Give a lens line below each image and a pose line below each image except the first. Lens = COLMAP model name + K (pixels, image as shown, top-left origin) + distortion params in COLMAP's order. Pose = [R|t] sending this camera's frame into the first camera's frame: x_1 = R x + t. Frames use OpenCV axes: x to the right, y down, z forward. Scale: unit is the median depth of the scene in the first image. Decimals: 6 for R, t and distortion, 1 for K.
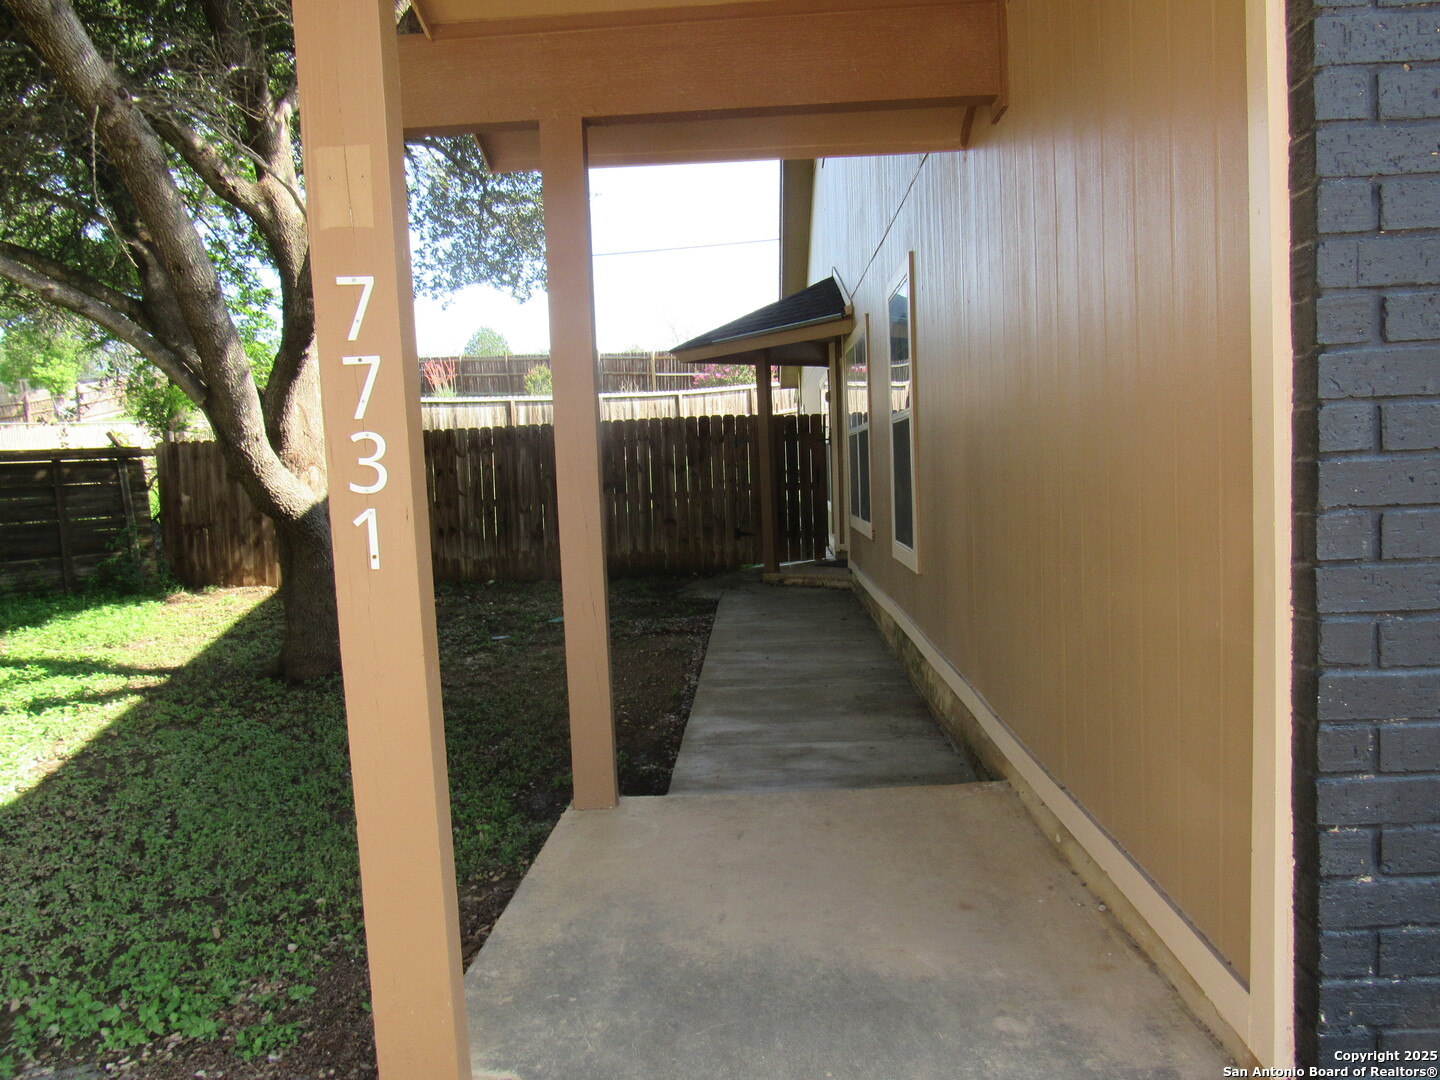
lens RADIAL K [[1031.4, 0, 721.3], [0, 1031.4, 537.2], [0, 0, 1]] dist [-0.028807, 0.007223]
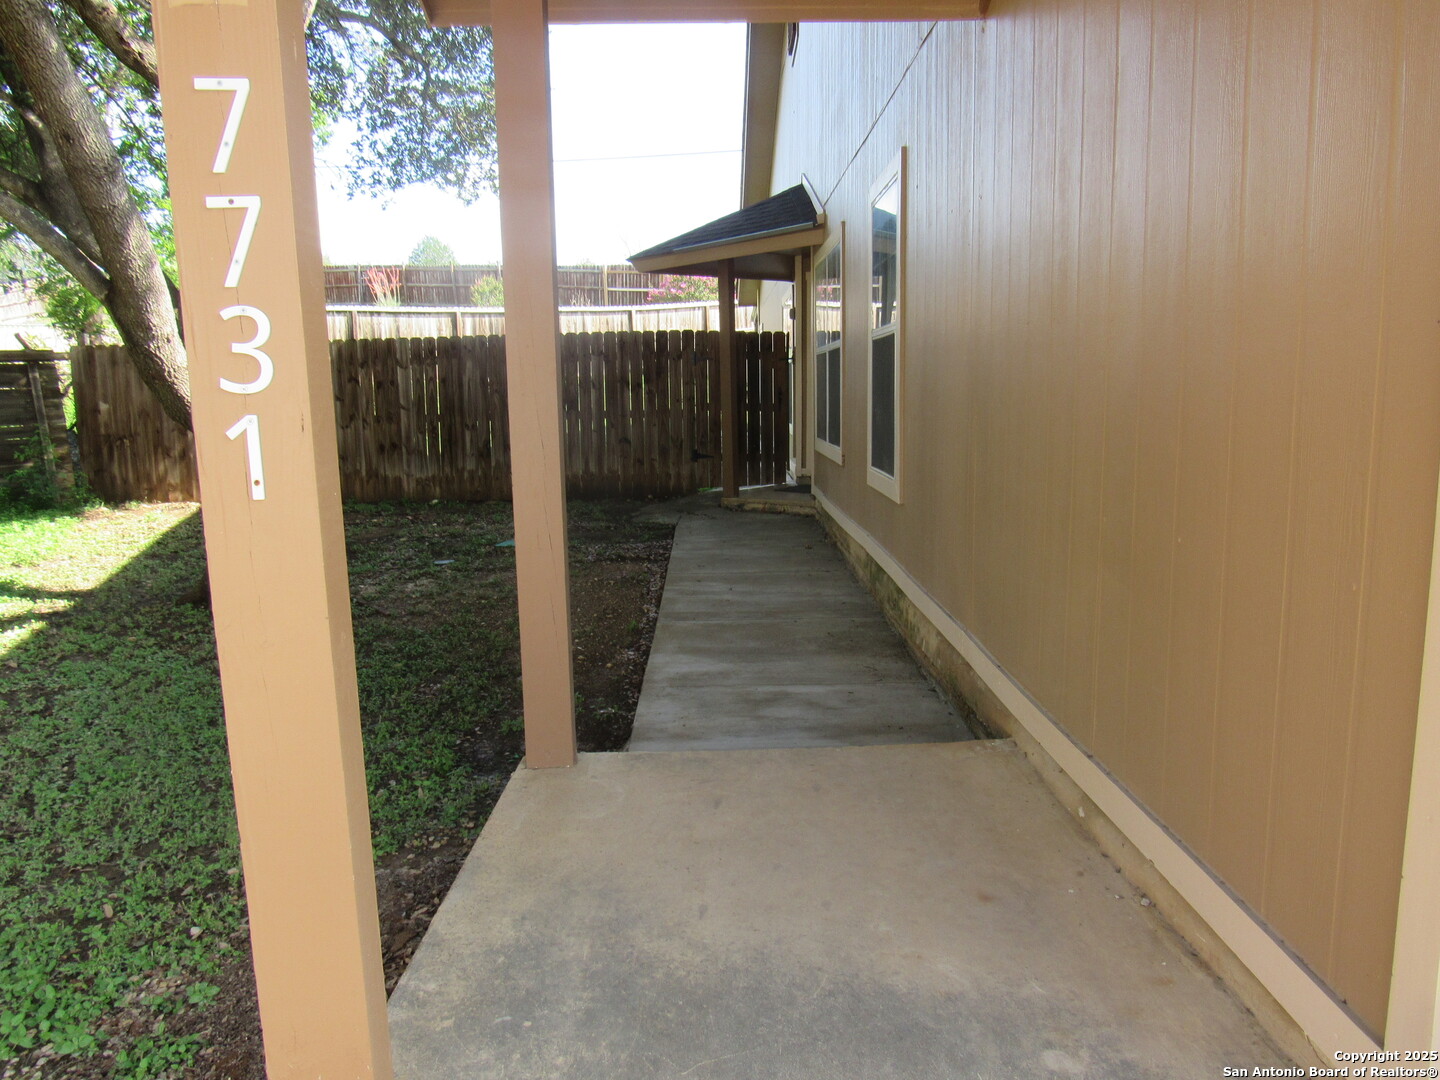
lens RADIAL K [[1031.4, 0, 719.5], [0, 1031.4, 539.6], [0, 0, 1]] dist [-0.028807, 0.007223]
pose [[0.998683, 0.015730, 0.048825, -0.015580], [-0.019493, 0.996797, 0.077562, -0.000979], [-0.047449, -0.078411, 0.995791, 0.085885]]
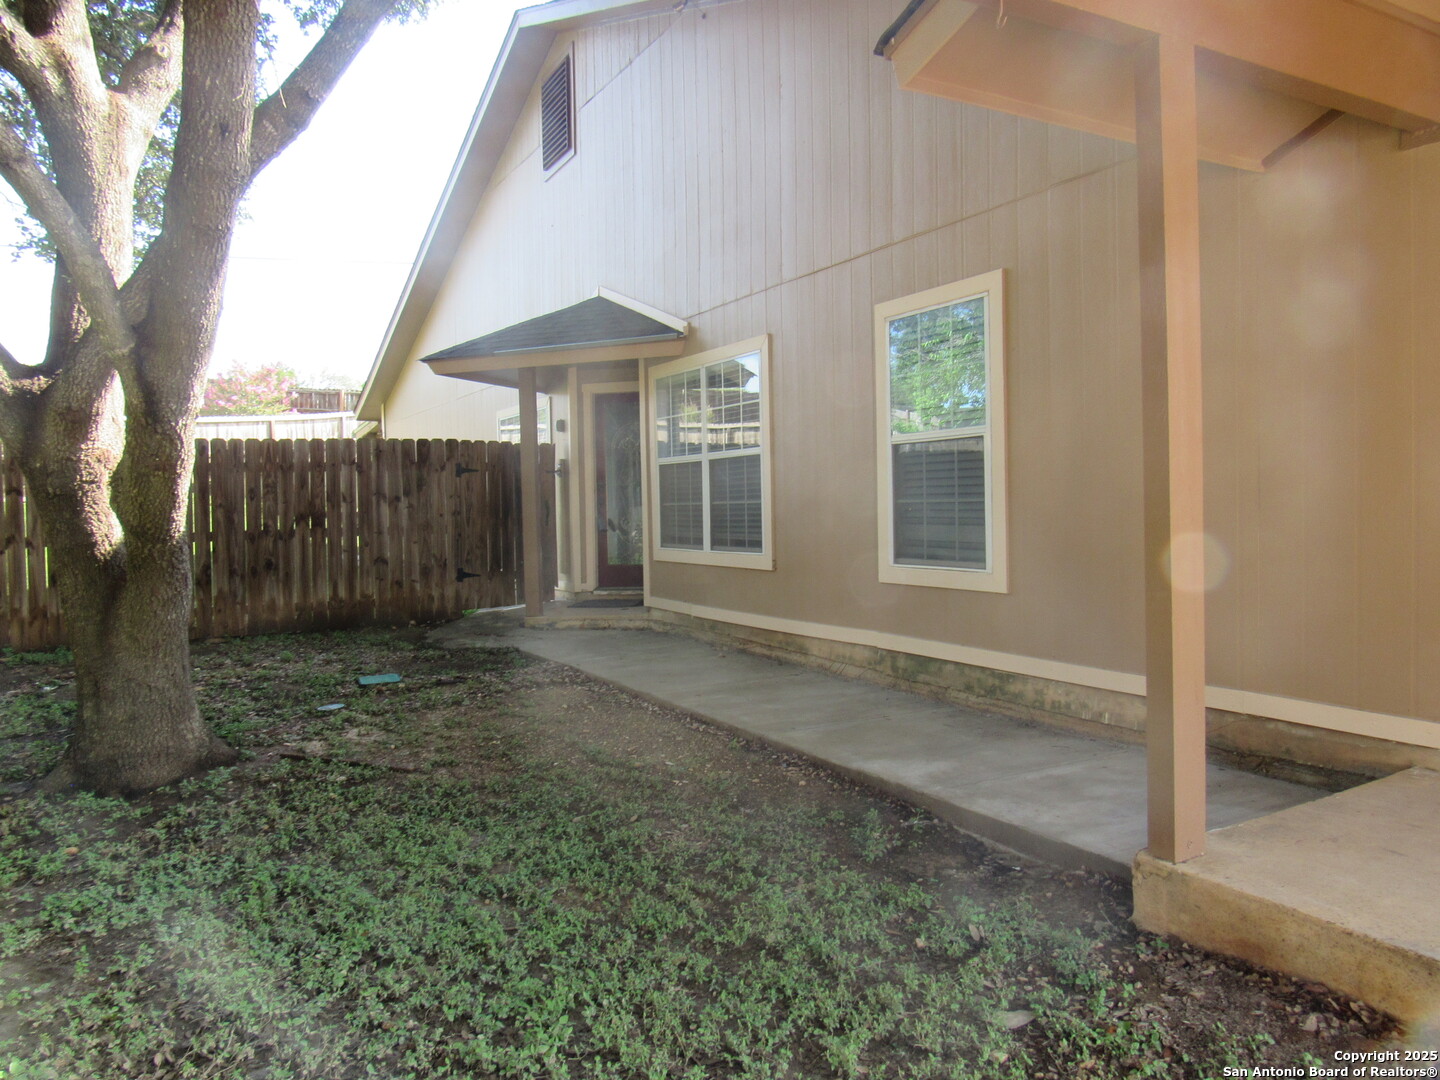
lens RADIAL K [[1031.4, 0, 716.3], [0, 1031.4, 541.1], [0, 0, 1]] dist [-0.028807, 0.007223]
pose [[0.849880, 0.002423, 0.526970, -0.583747], [0.022682, 0.998895, -0.041172, 0.020037], [-0.526487, 0.046944, 0.848886, 0.314886]]
